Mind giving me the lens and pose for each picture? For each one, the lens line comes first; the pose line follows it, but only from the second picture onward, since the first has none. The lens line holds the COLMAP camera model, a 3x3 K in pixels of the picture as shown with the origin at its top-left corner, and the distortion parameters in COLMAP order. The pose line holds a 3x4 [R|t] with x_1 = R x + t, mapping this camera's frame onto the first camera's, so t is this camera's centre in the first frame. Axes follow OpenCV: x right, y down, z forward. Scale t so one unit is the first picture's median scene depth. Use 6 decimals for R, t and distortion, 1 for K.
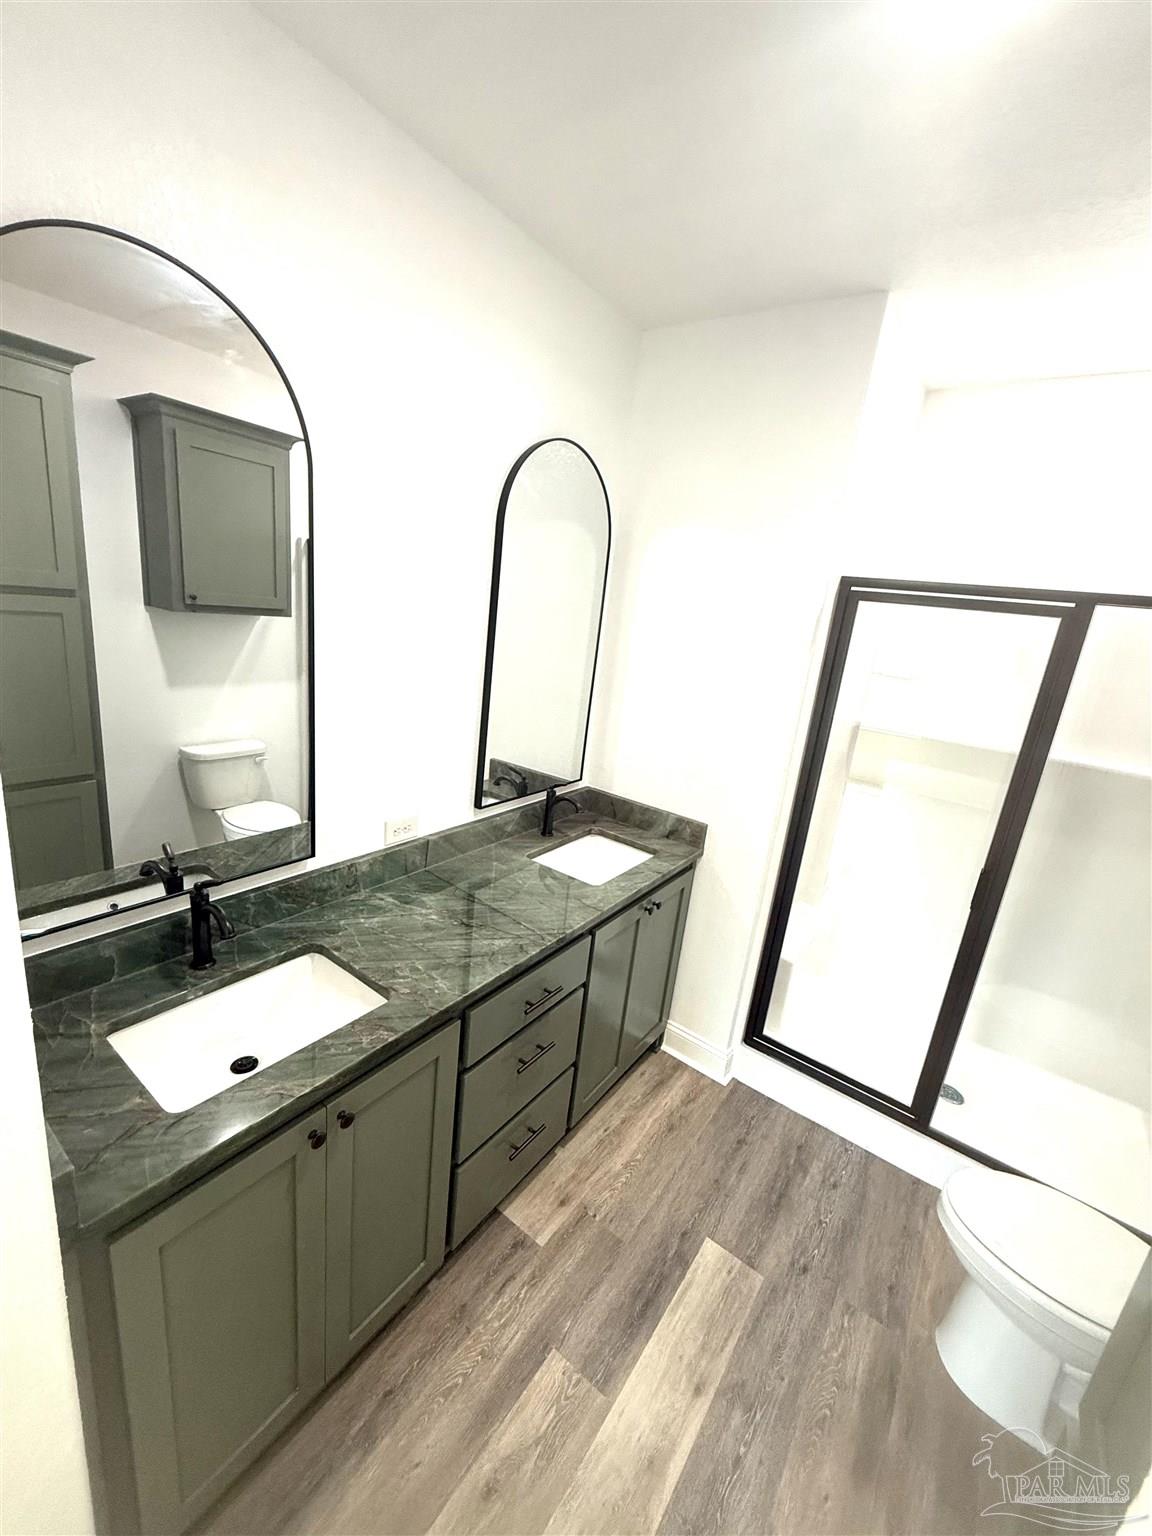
lens RADIAL K [[609.3, 0, 568.3], [0, 609.3, 766.9], [0, 0, 1]] dist [0.000970, -0.000149]
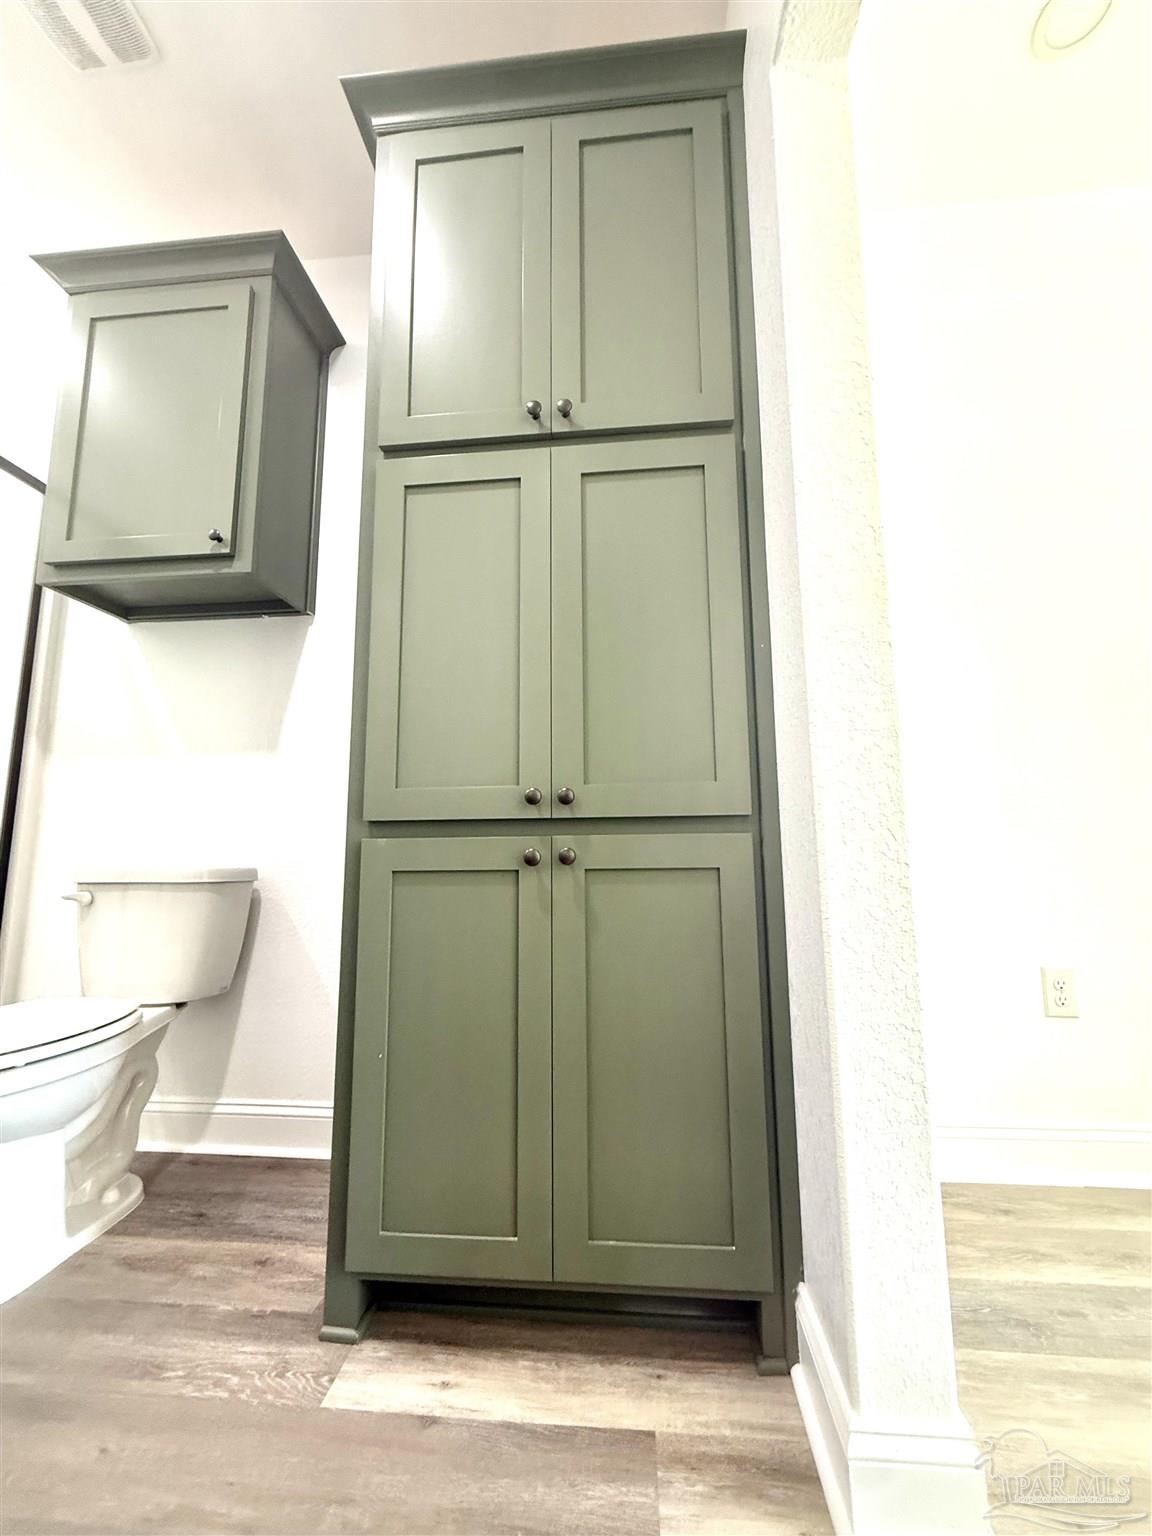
lens RADIAL K [[624.7, 0, 580.9], [0, 624.7, 767.1], [0, 0, 1]] dist [-0.000039, -0.000325]
pose [[-0.522169, 0.014716, 0.852715, -0.255427], [0.175845, 0.980225, 0.090764, 0.339416], [-0.834517, 0.197339, -0.514431, 0.497234]]
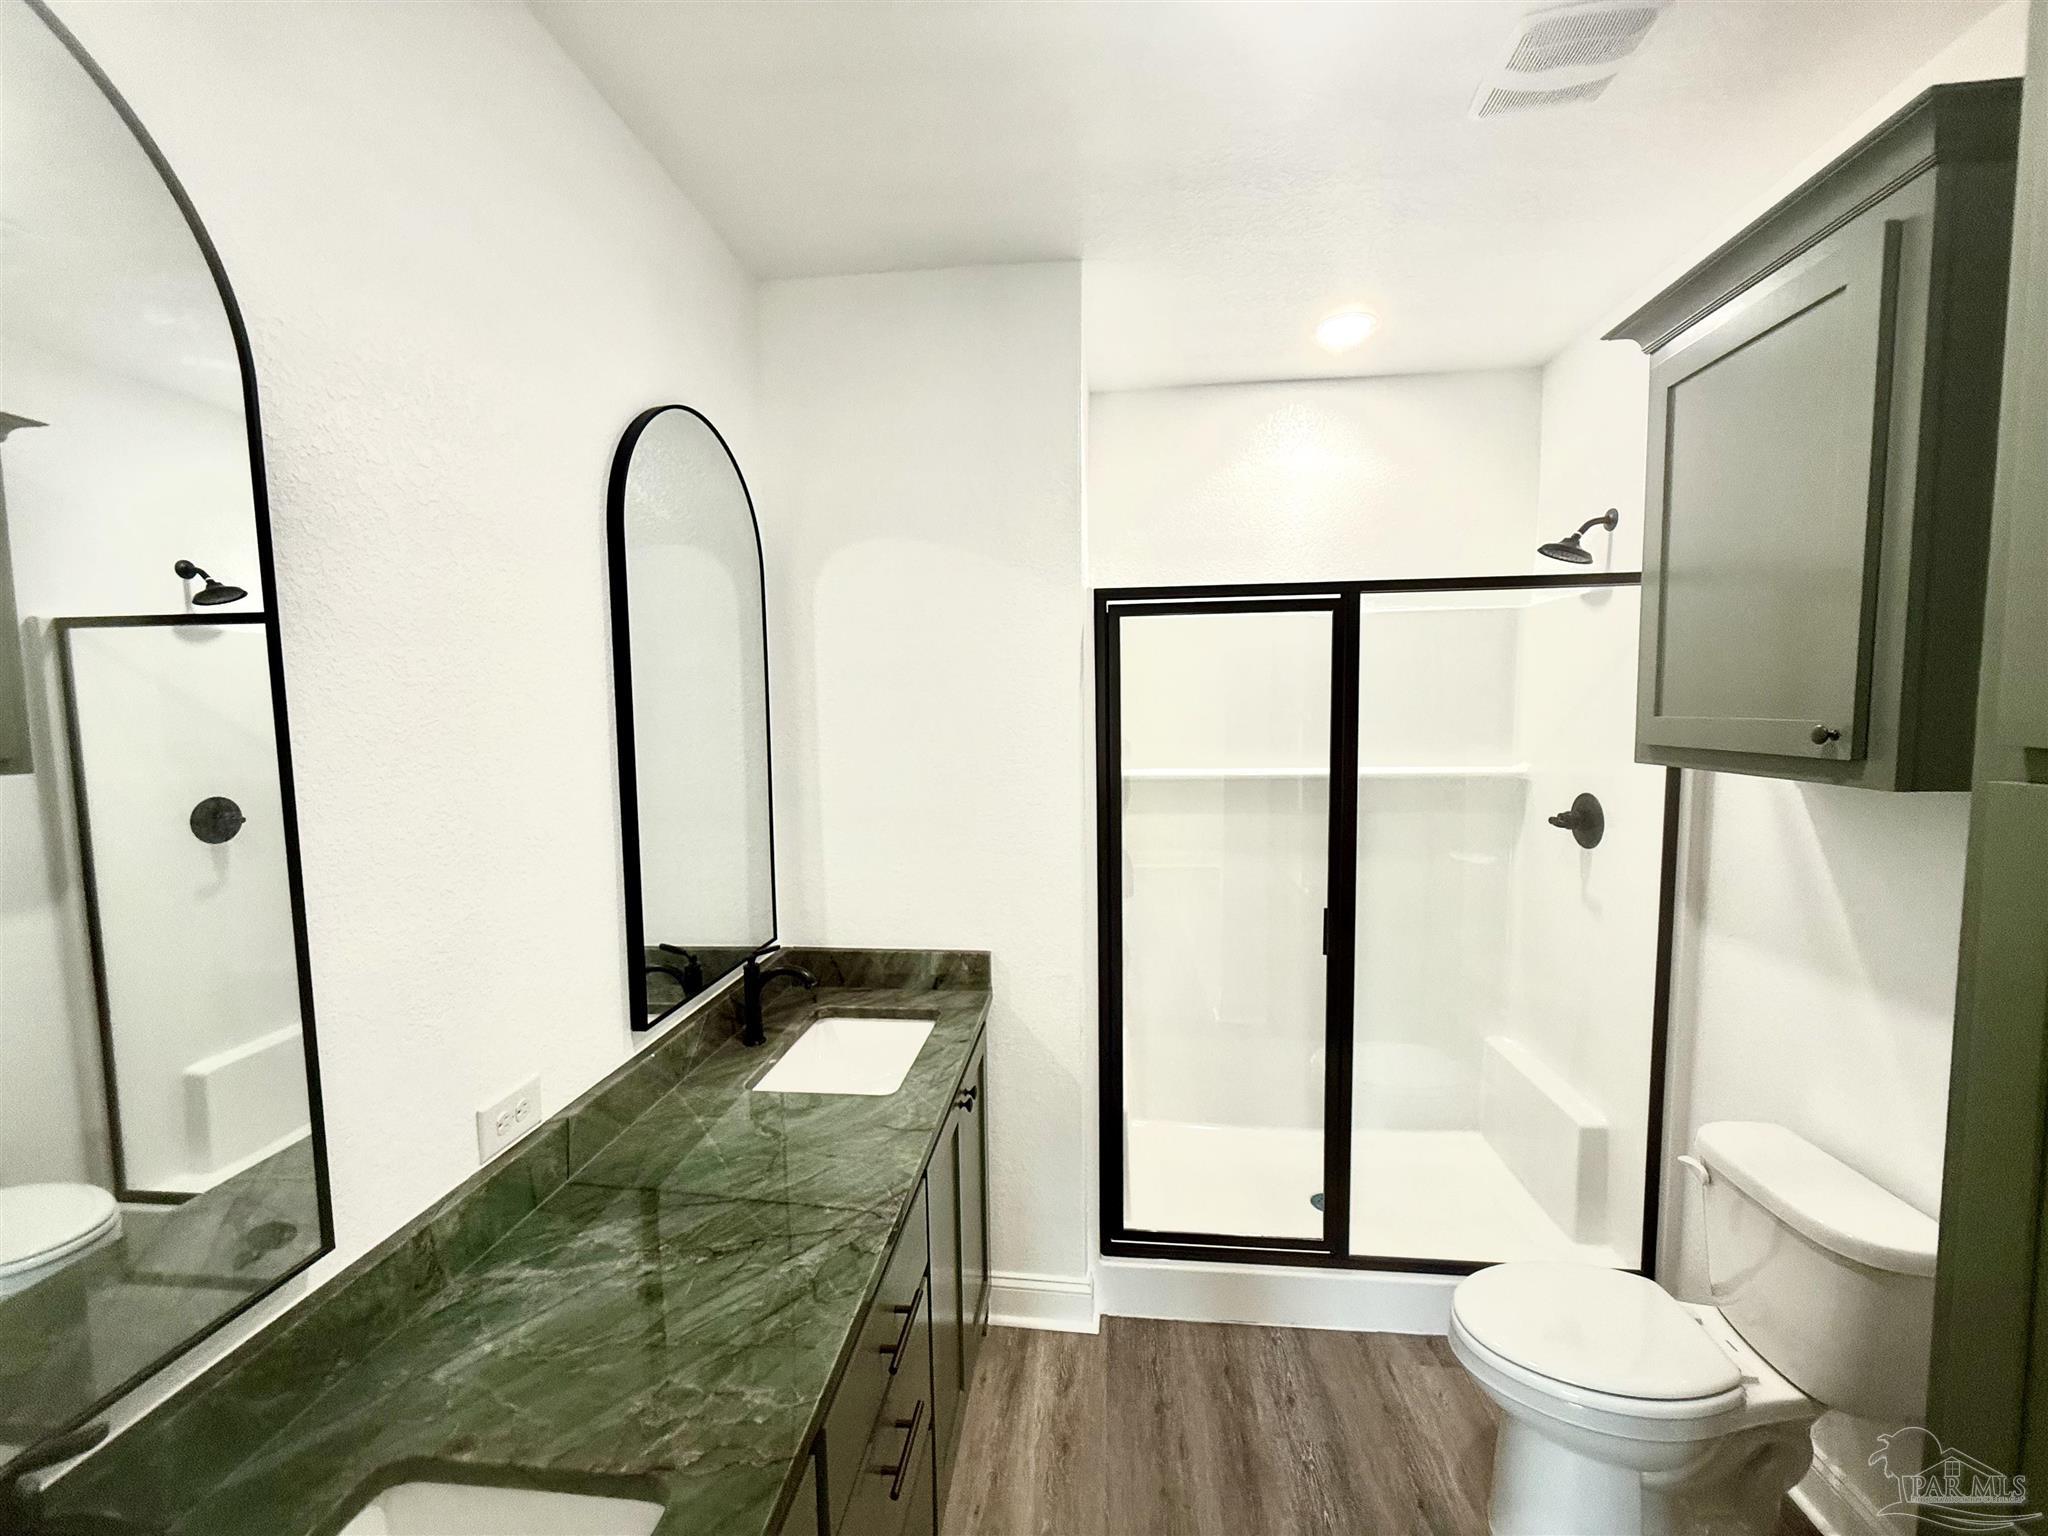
lens RADIAL K [[812.4, 0, 1024.0], [0, 812.4, 768.0], [0, 0, 1]] dist [0.000970, -0.000149]
pose [[0.858801, -0.160174, 0.486626, -0.176934], [0.236975, 0.966341, -0.100142, -0.004909], [-0.454207, 0.201321, 0.867852, 0.172494]]
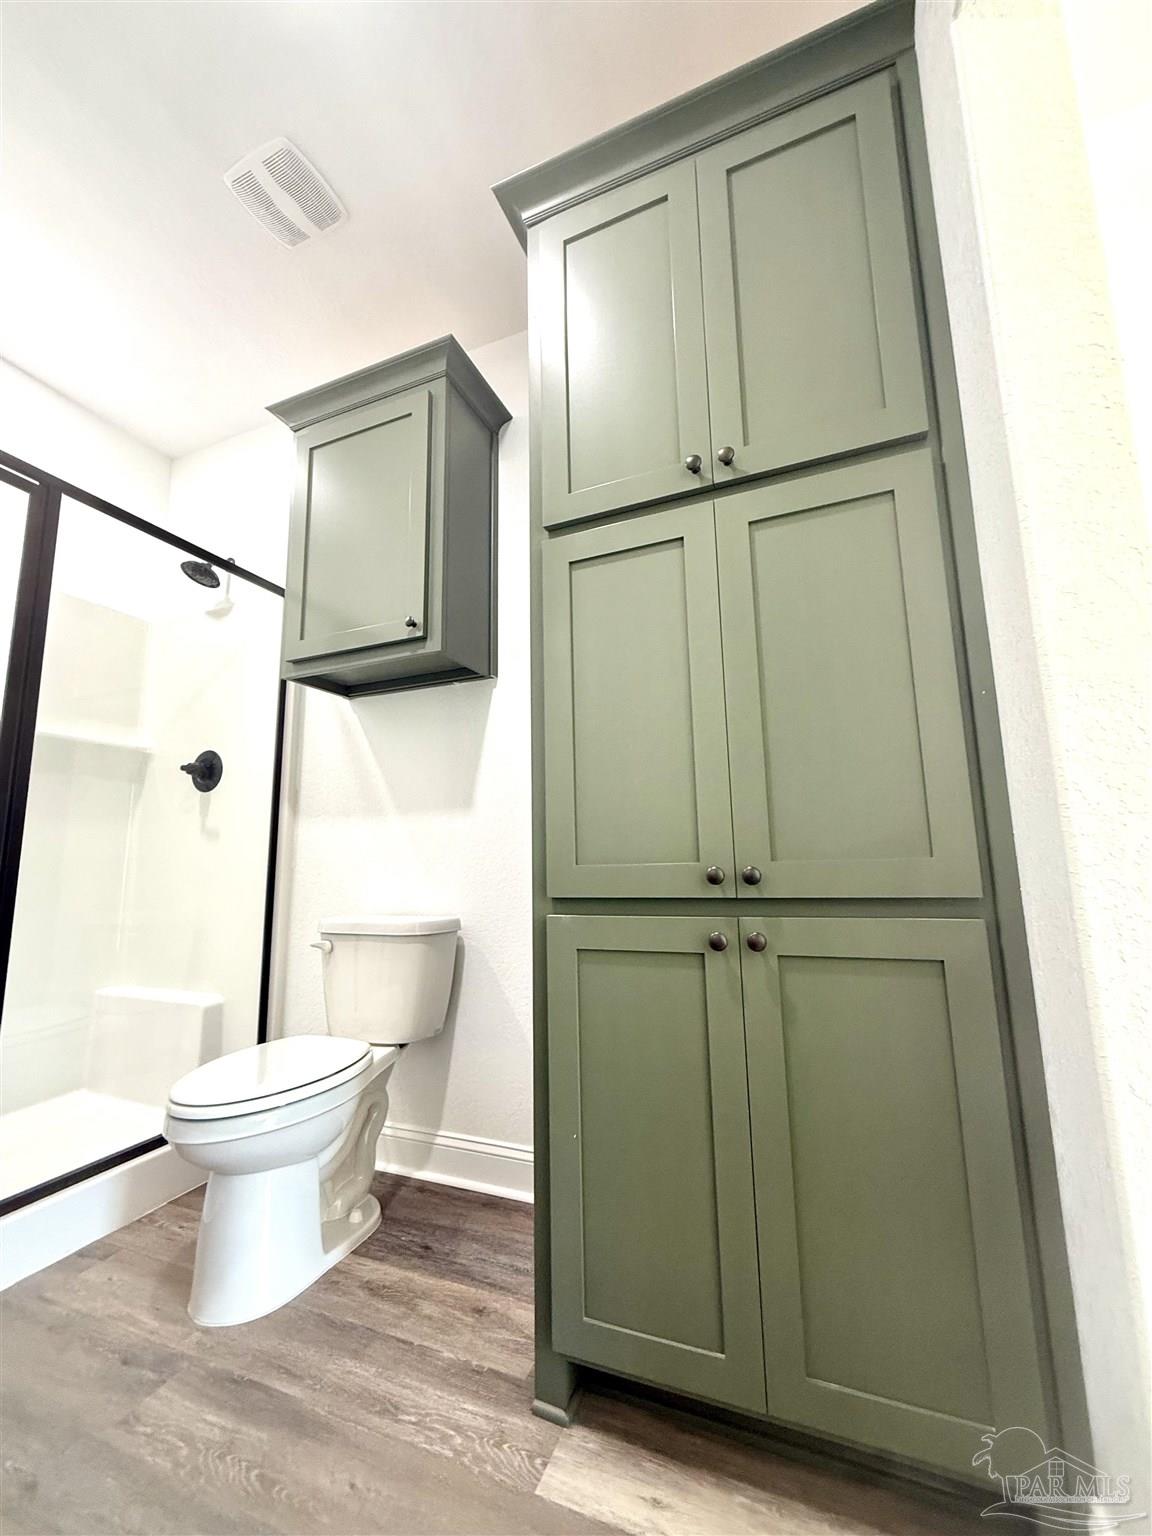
lens RADIAL K [[625.2, 0, 576.0], [0, 625.2, 768.0], [0, 0, 1]] dist [0.000387, -0.000081]
pose [[-0.247759, 0.048126, 0.967626, -0.241609], [0.245775, 0.969215, 0.014725, 0.287471], [-0.937129, 0.241466, -0.251960, 0.472883]]
